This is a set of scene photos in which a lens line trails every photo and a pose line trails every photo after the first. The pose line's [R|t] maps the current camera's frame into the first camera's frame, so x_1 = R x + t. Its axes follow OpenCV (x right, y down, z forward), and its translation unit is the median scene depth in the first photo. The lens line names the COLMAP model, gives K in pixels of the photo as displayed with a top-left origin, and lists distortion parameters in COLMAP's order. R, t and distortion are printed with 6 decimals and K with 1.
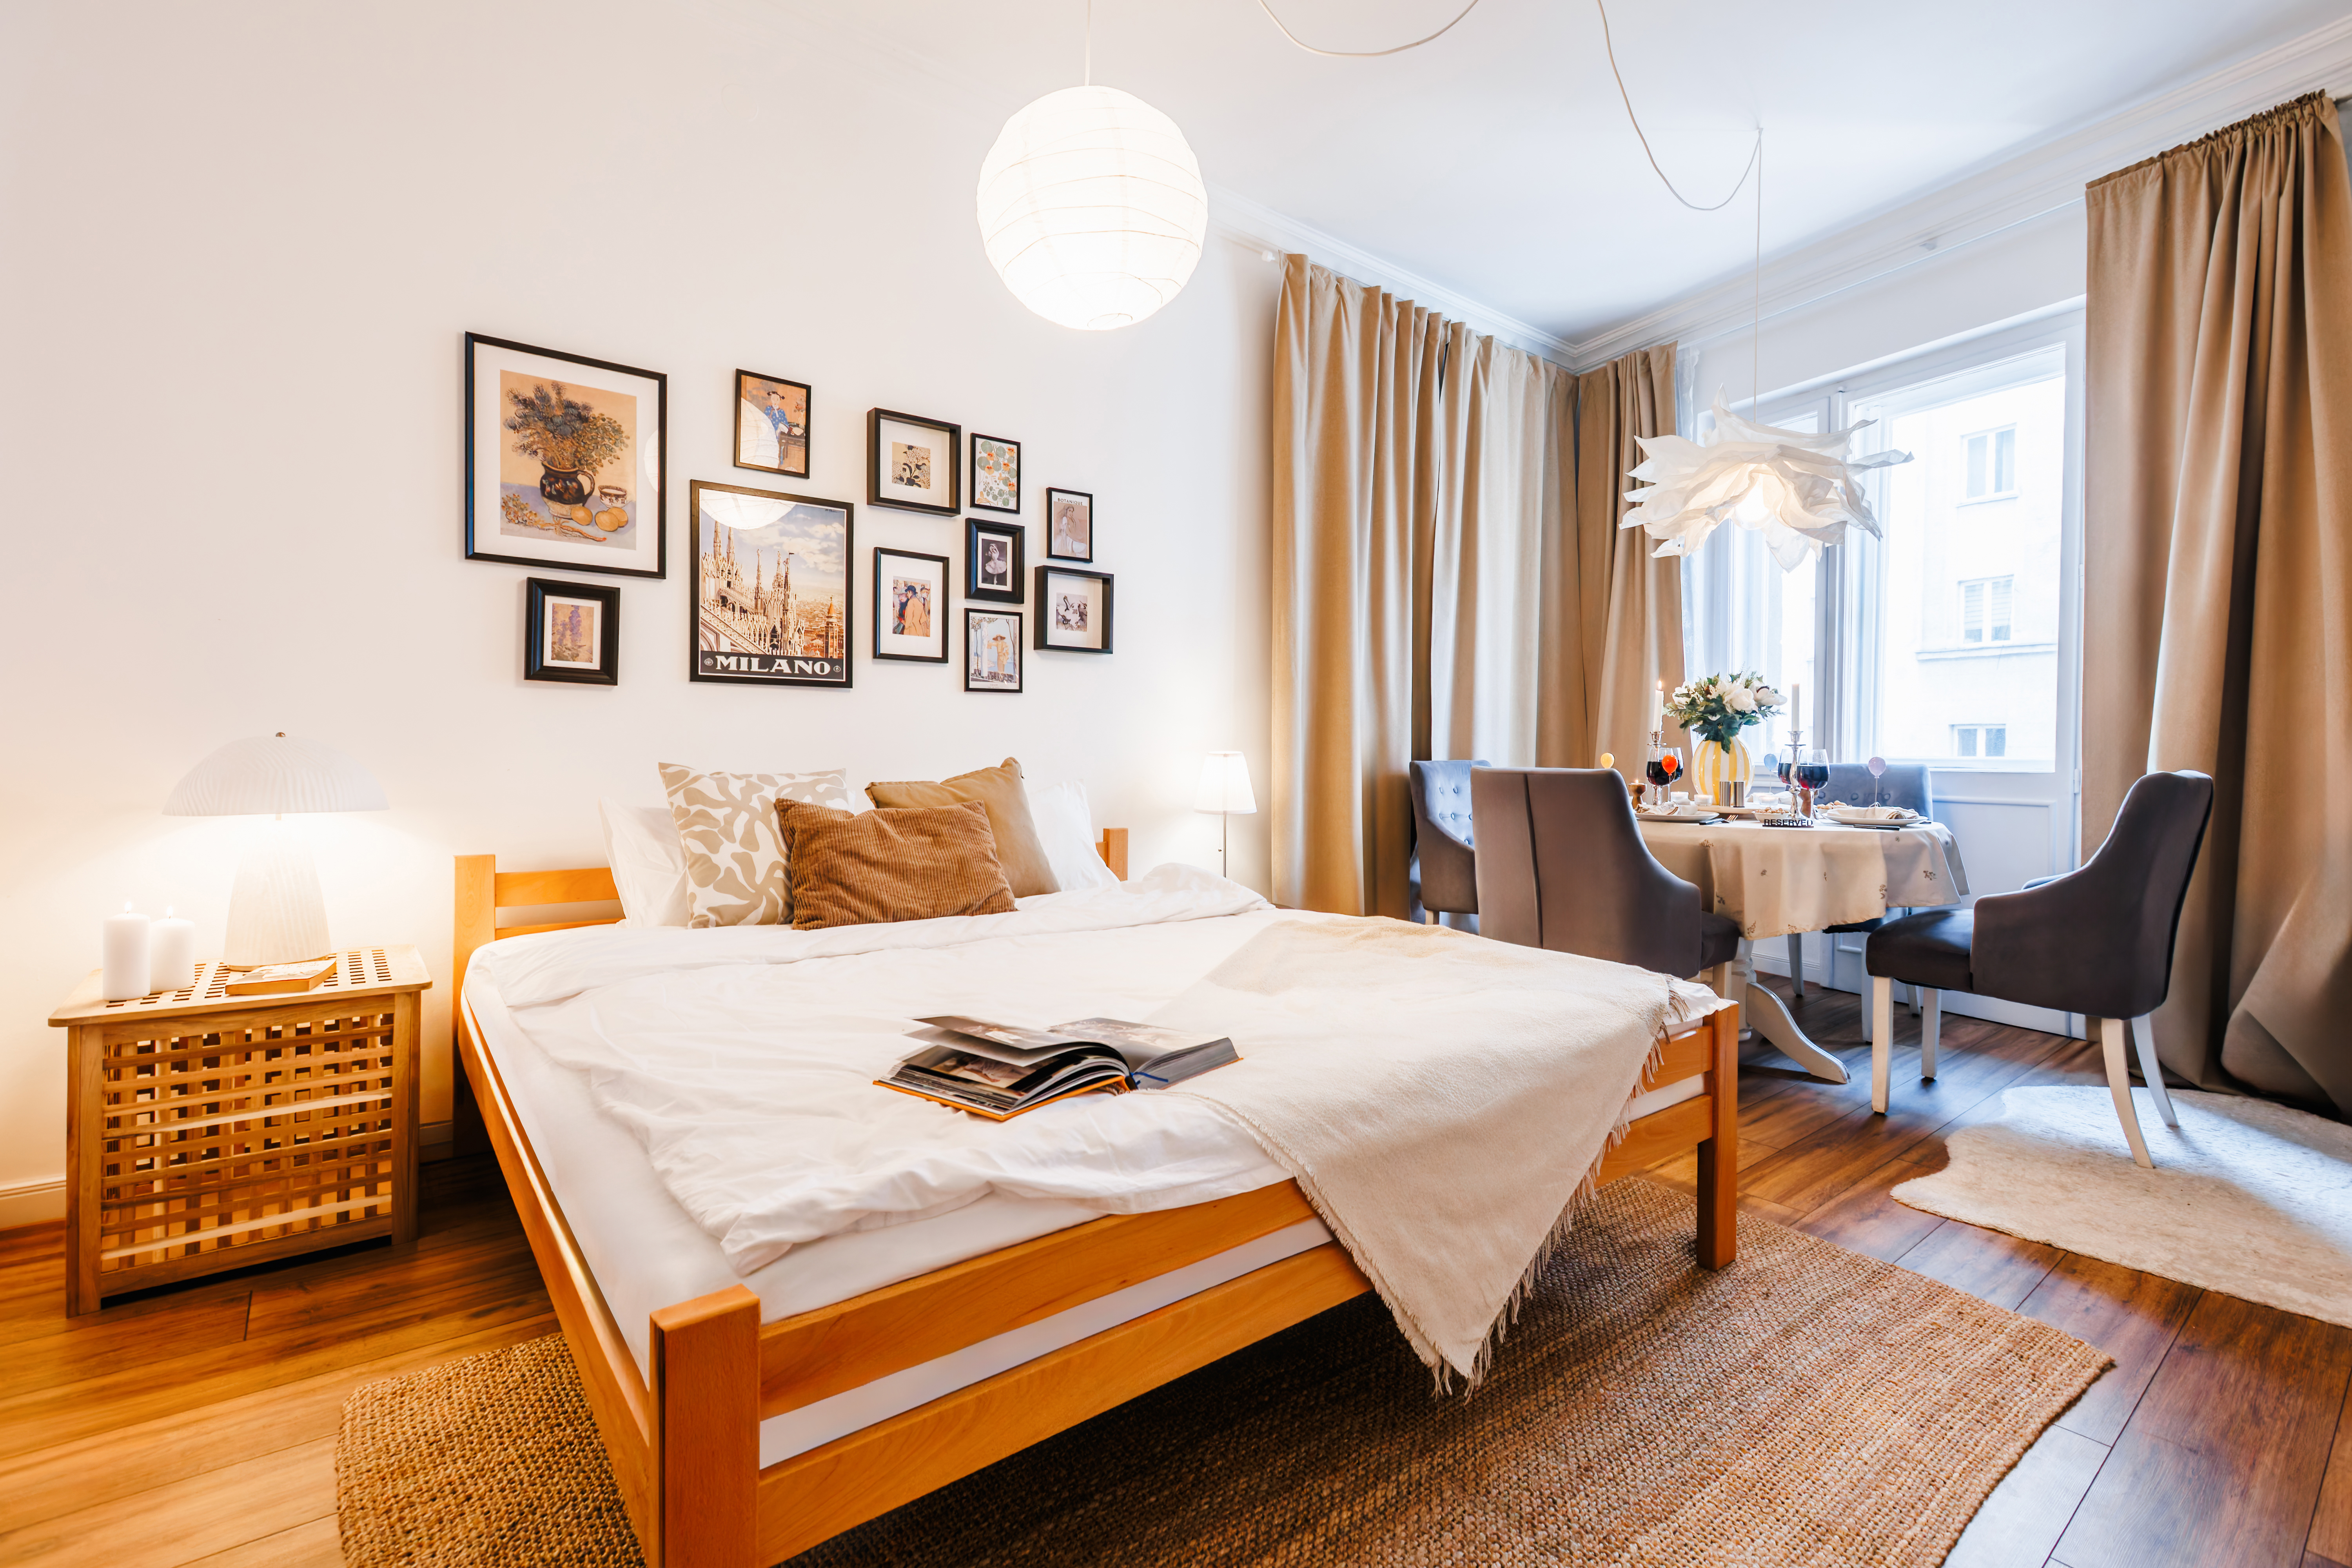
lens RADIAL K [[1078.7, 0, 1185.9], [0, 1078.7, 758.8], [0, 0, 1]] dist [0.016432, 0.000107]
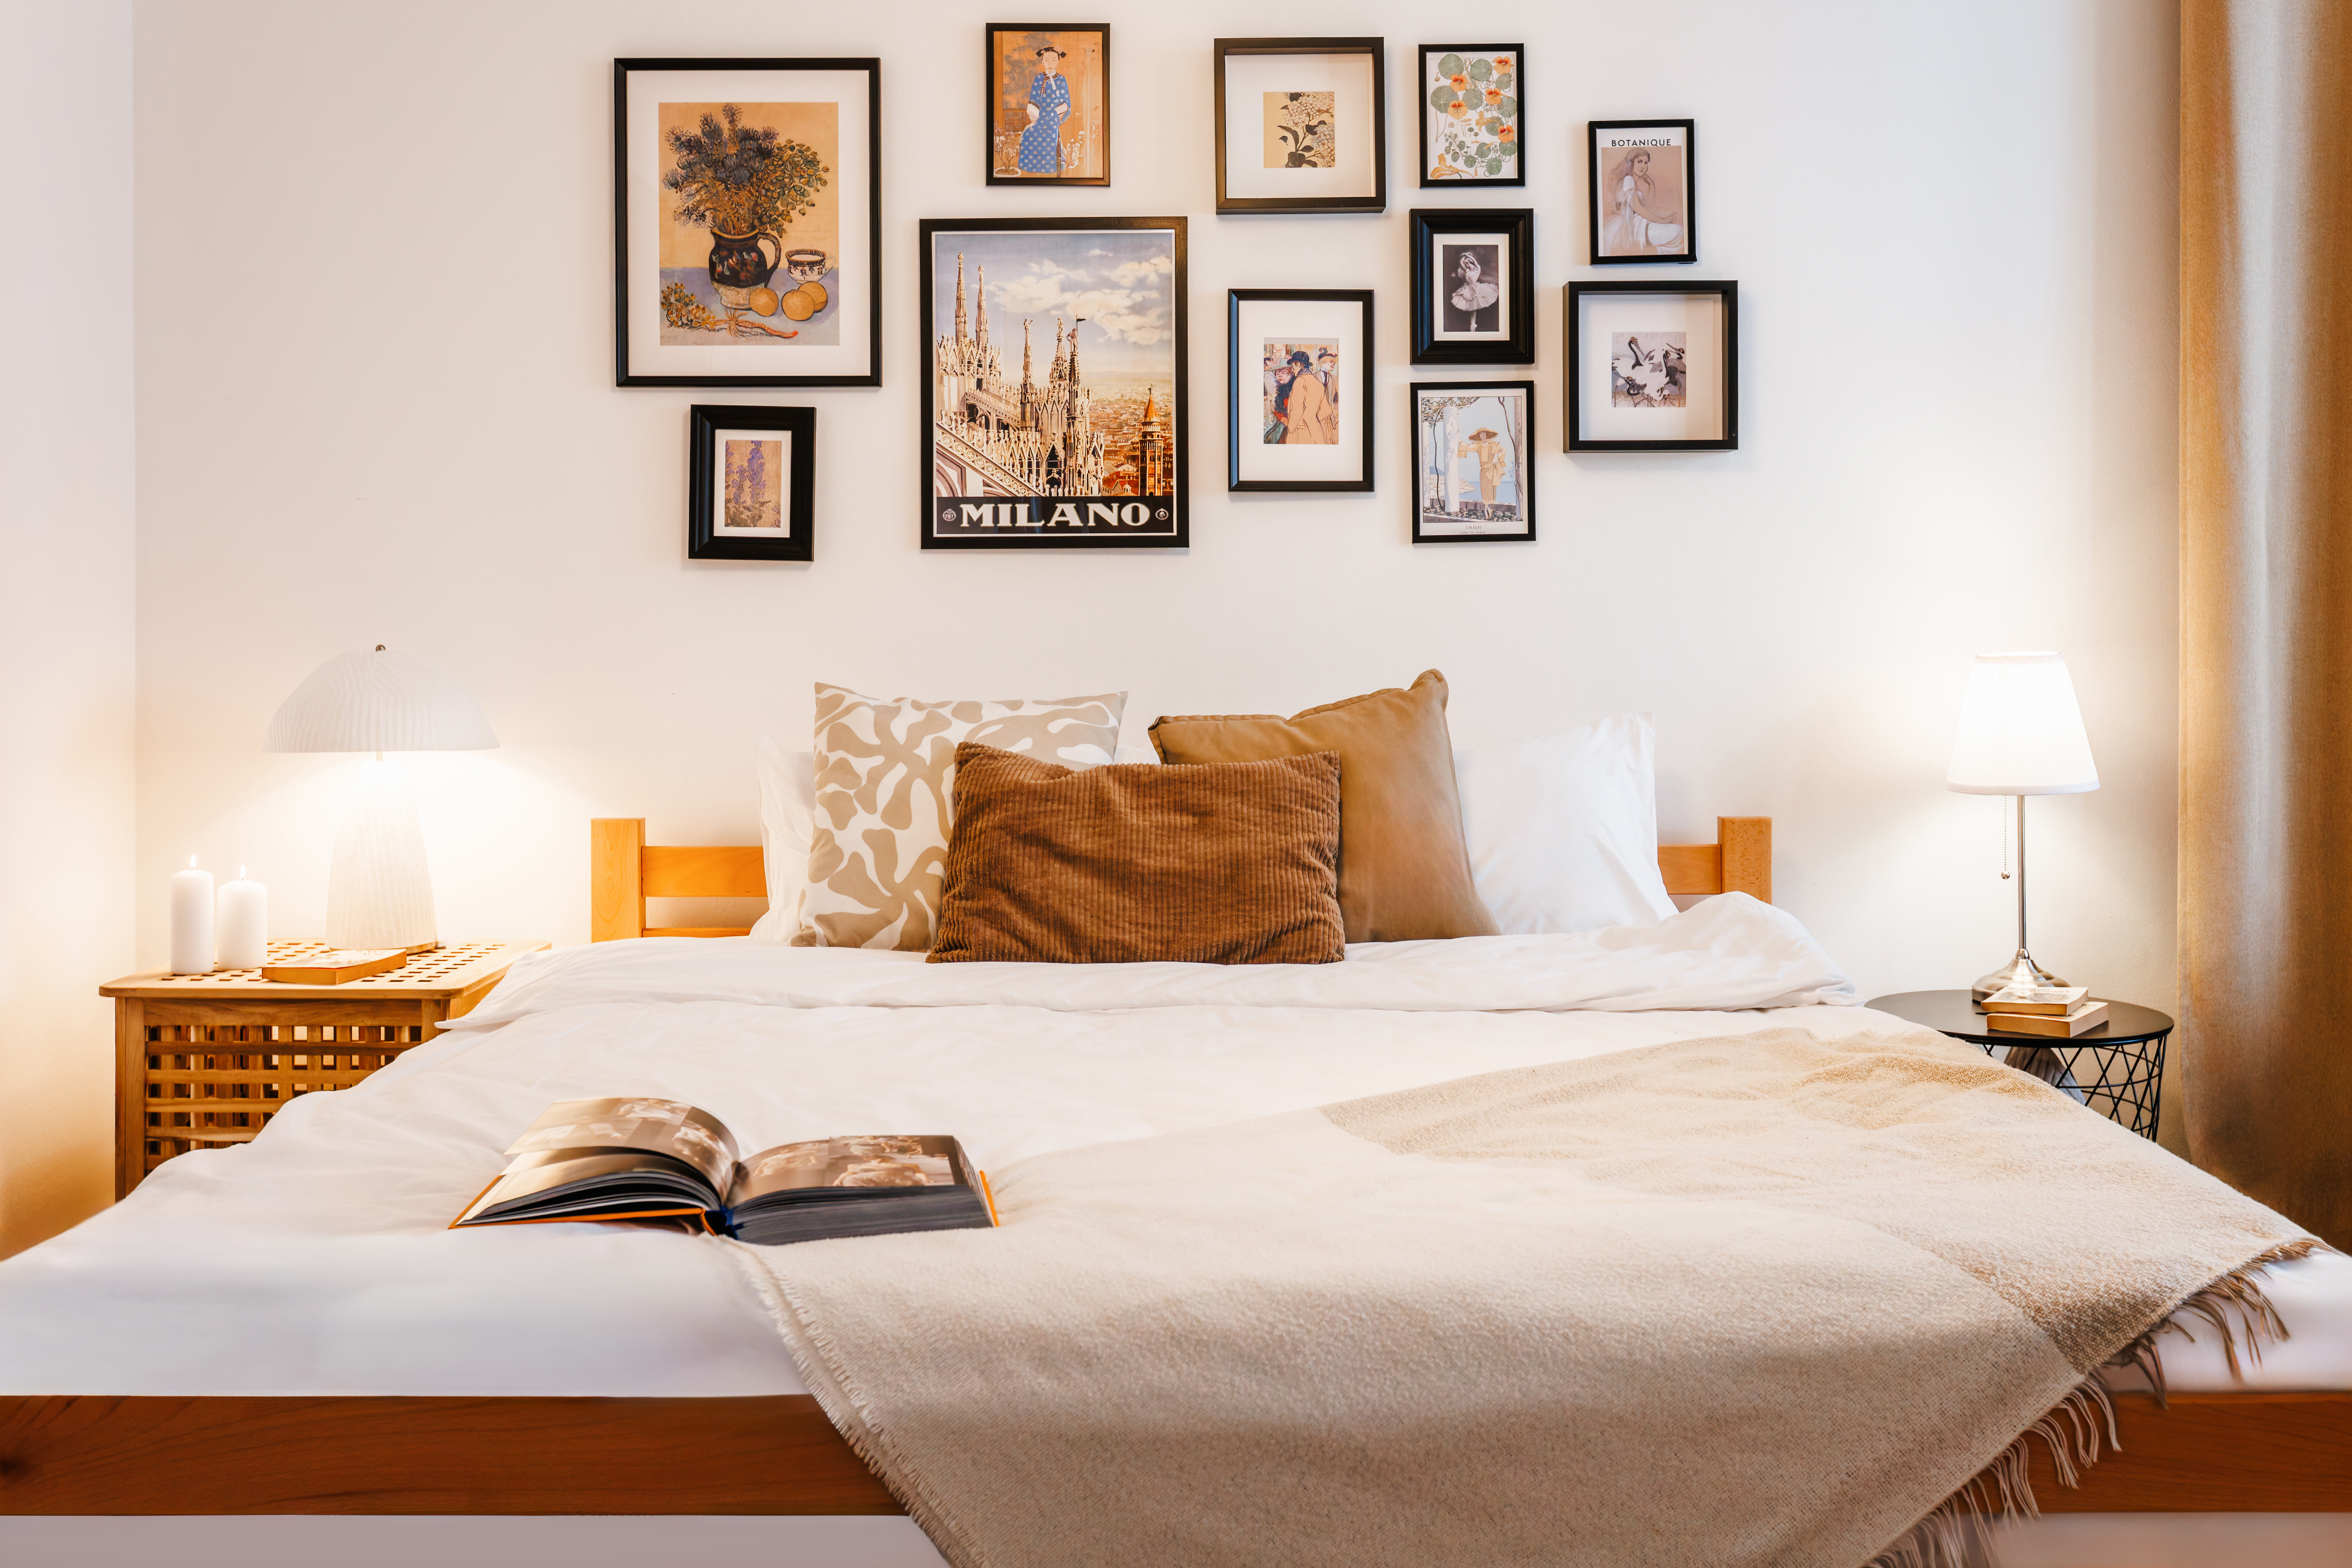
lens RADIAL K [[2274.8, 0, 1168.9], [0, 2274.8, 647.7], [0, 0, 1]] dist [-0.009413, 0.007691]
pose [[0.783074, -0.011072, -0.621829, 0.432756], [0.006220, 0.999931, -0.009971, -0.002047], [0.621897, 0.003940, 0.783089, 0.079253]]
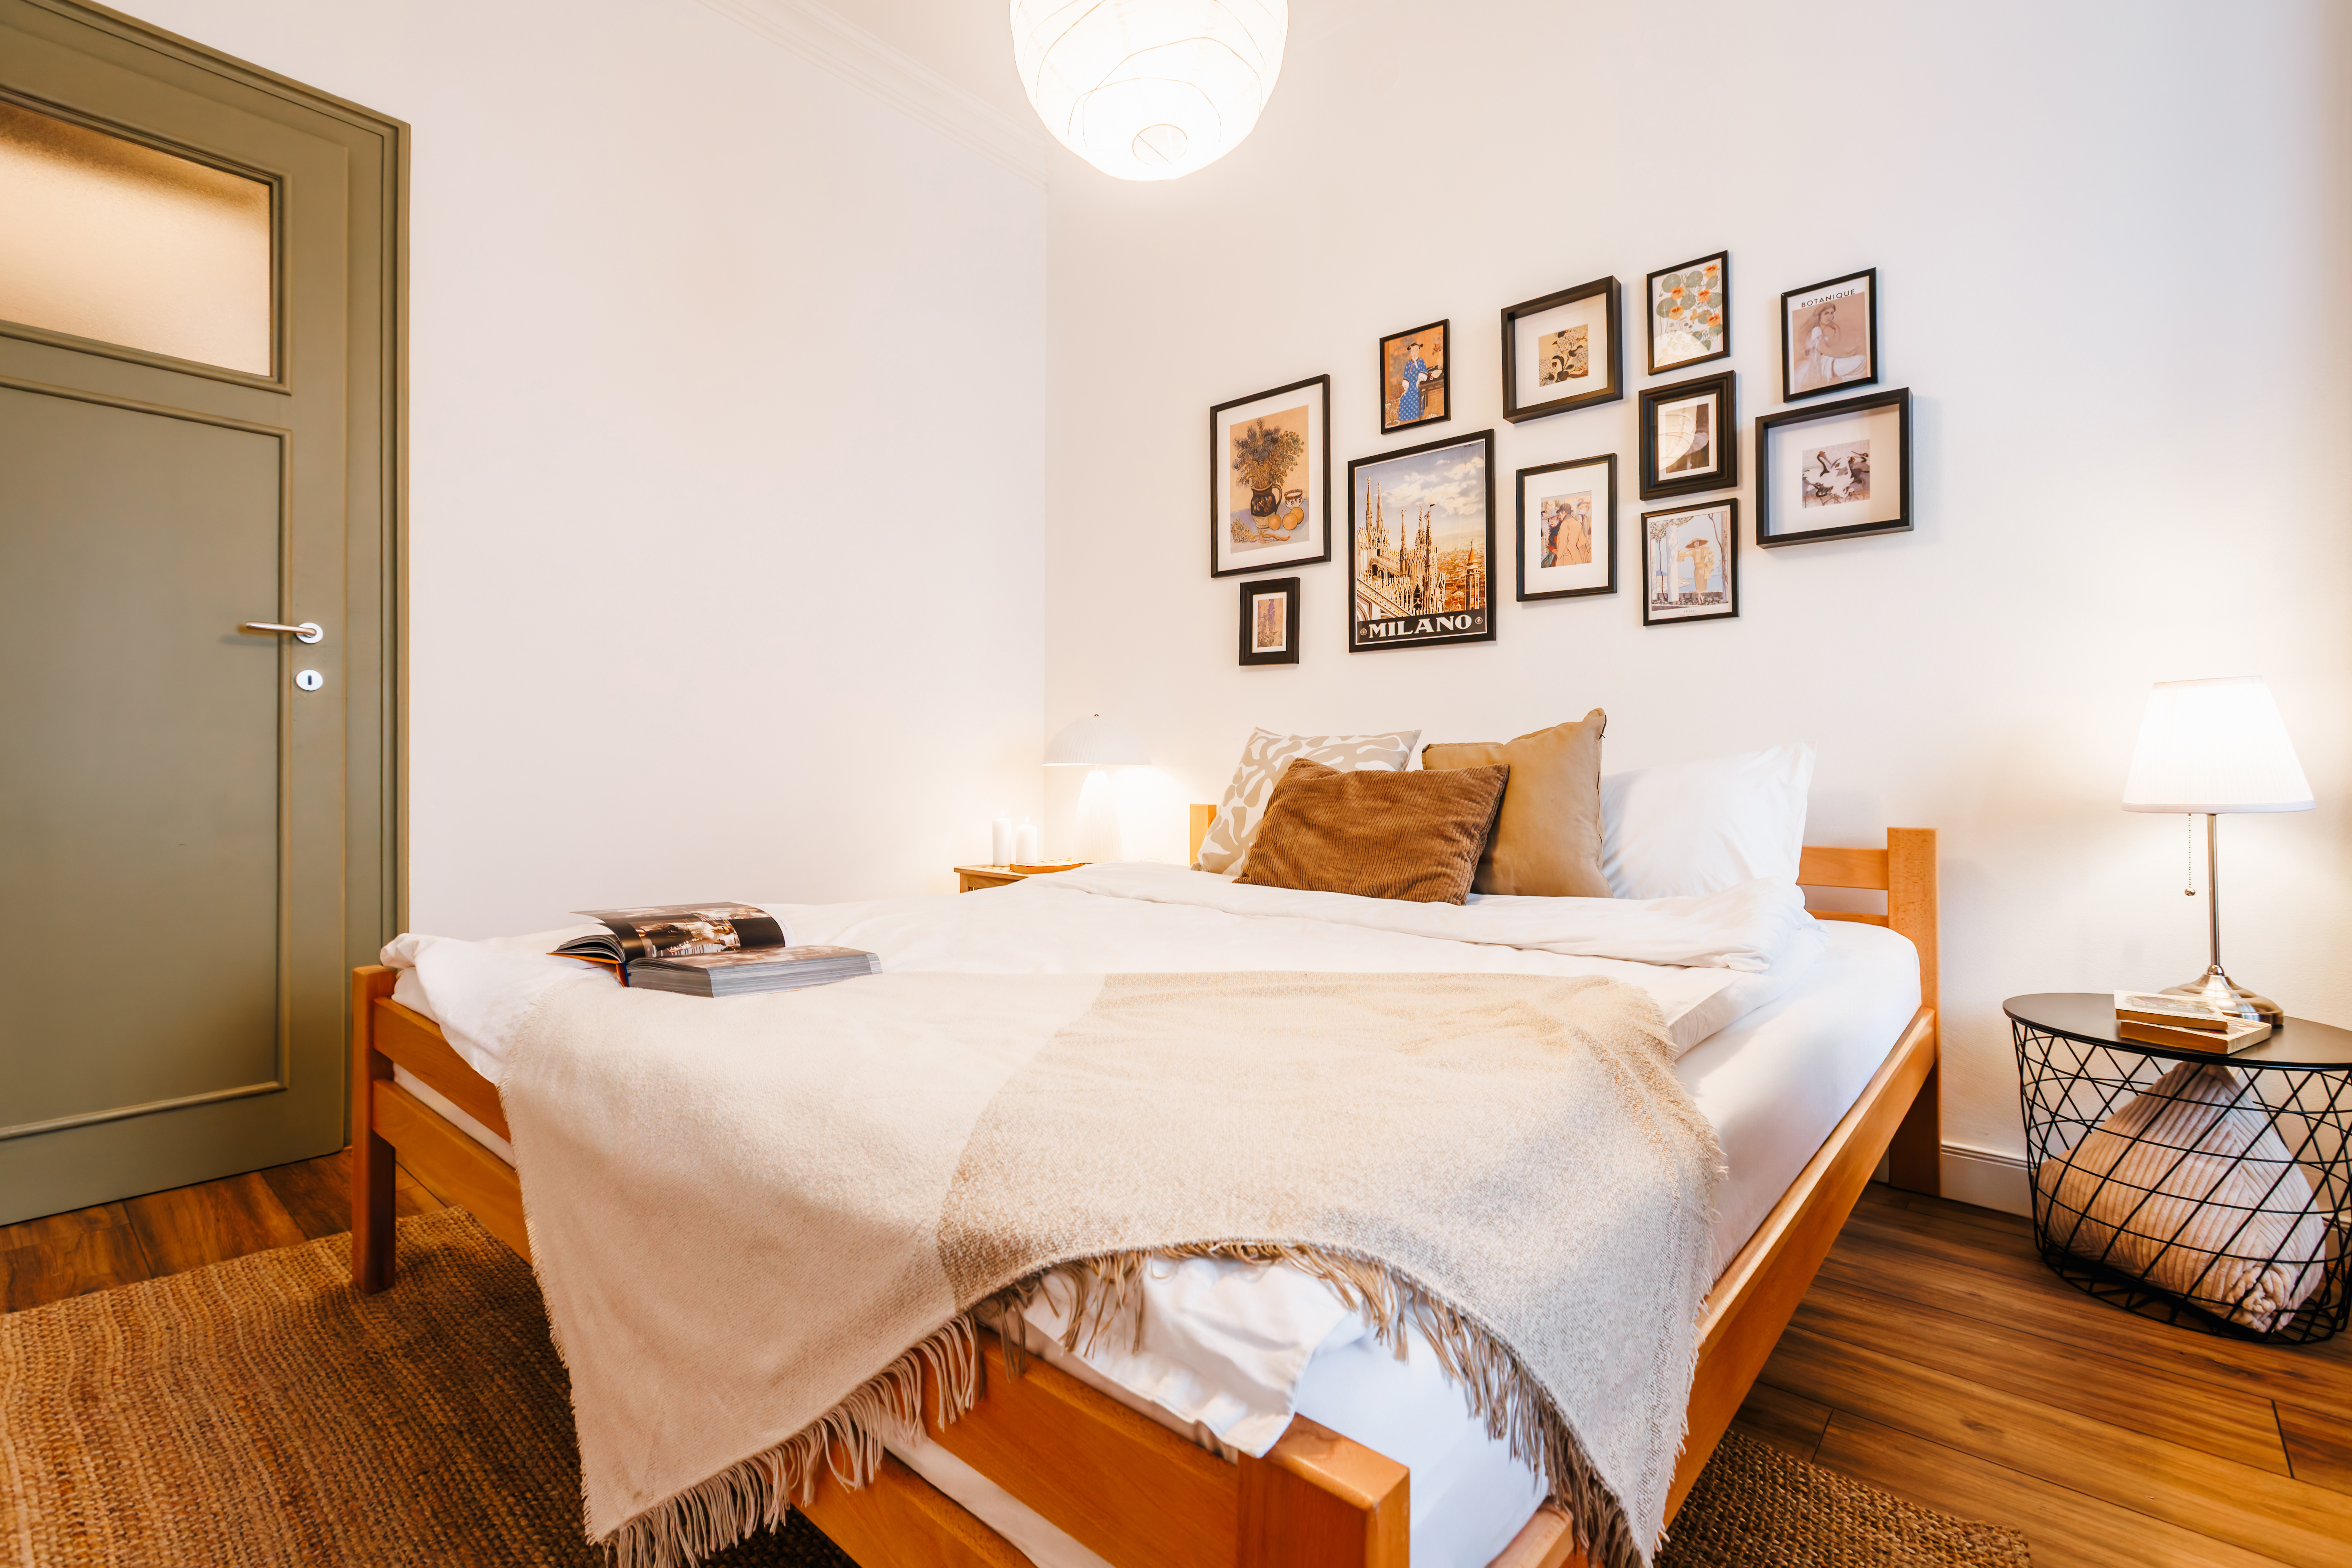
lens RADIAL K [[1066.6, 0, 1179.6], [0, 1066.6, 749.1], [0, 0, 1]] dist [0.003353, 0.000776]
pose [[0.182664, -0.021598, -0.982938, 0.510150], [-0.005416, 0.999721, -0.022973, 0.045469], [0.983161, 0.009520, 0.182496, 0.626296]]
